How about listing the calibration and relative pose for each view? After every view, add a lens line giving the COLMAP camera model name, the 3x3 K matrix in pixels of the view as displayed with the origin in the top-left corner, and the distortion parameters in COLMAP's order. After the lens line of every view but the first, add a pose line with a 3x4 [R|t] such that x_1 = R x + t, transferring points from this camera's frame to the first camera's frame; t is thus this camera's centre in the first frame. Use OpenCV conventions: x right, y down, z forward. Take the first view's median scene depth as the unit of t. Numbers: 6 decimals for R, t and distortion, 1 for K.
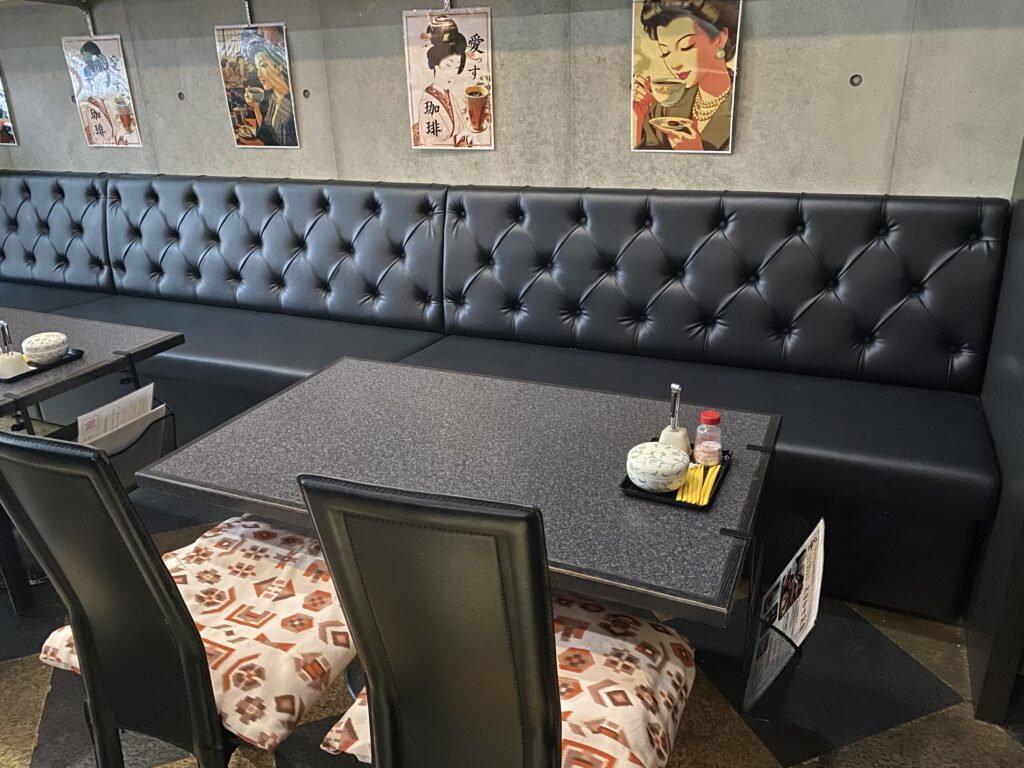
lens RADIAL K [[745.9, 0, 512.0], [0, 745.9, 384.0], [0, 0, 1]] dist [-0.025553, 0.000157]
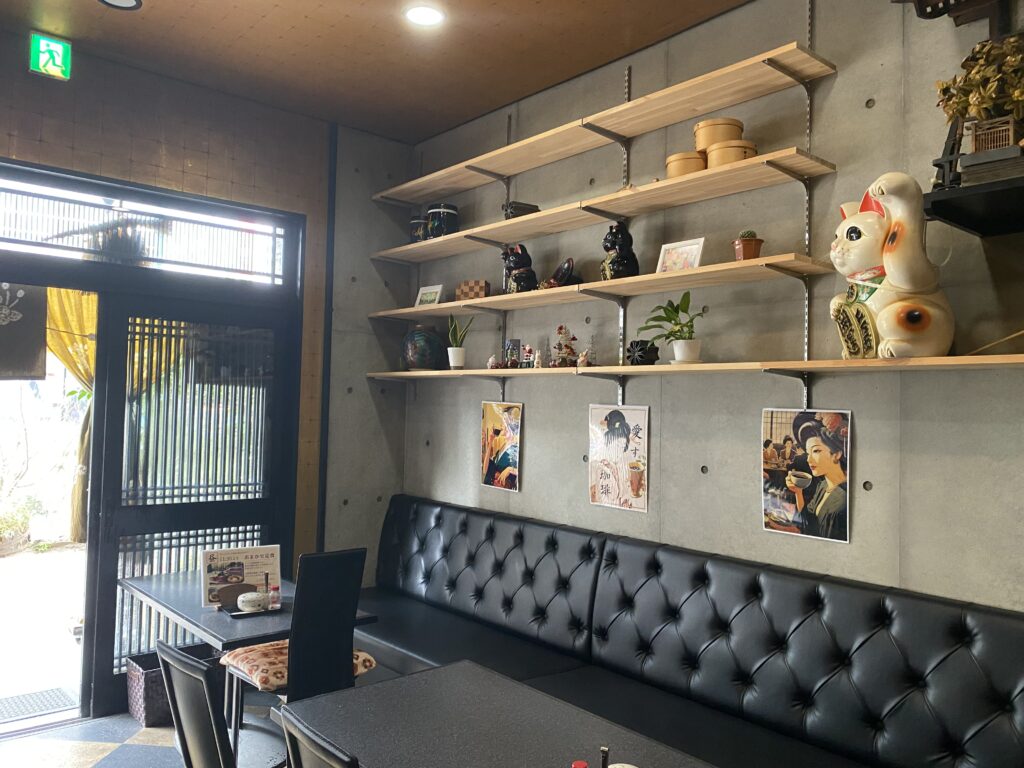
lens RADIAL K [[745.9, 0, 512.0], [0, 745.9, 384.0], [0, 0, 1]] dist [-0.025553, 0.000157]
pose [[0.896697, 0.058073, -0.438819, -0.253485], [-0.253909, 0.879525, -0.402450, -0.034492], [0.362581, 0.472296, 0.803413, 0.079239]]
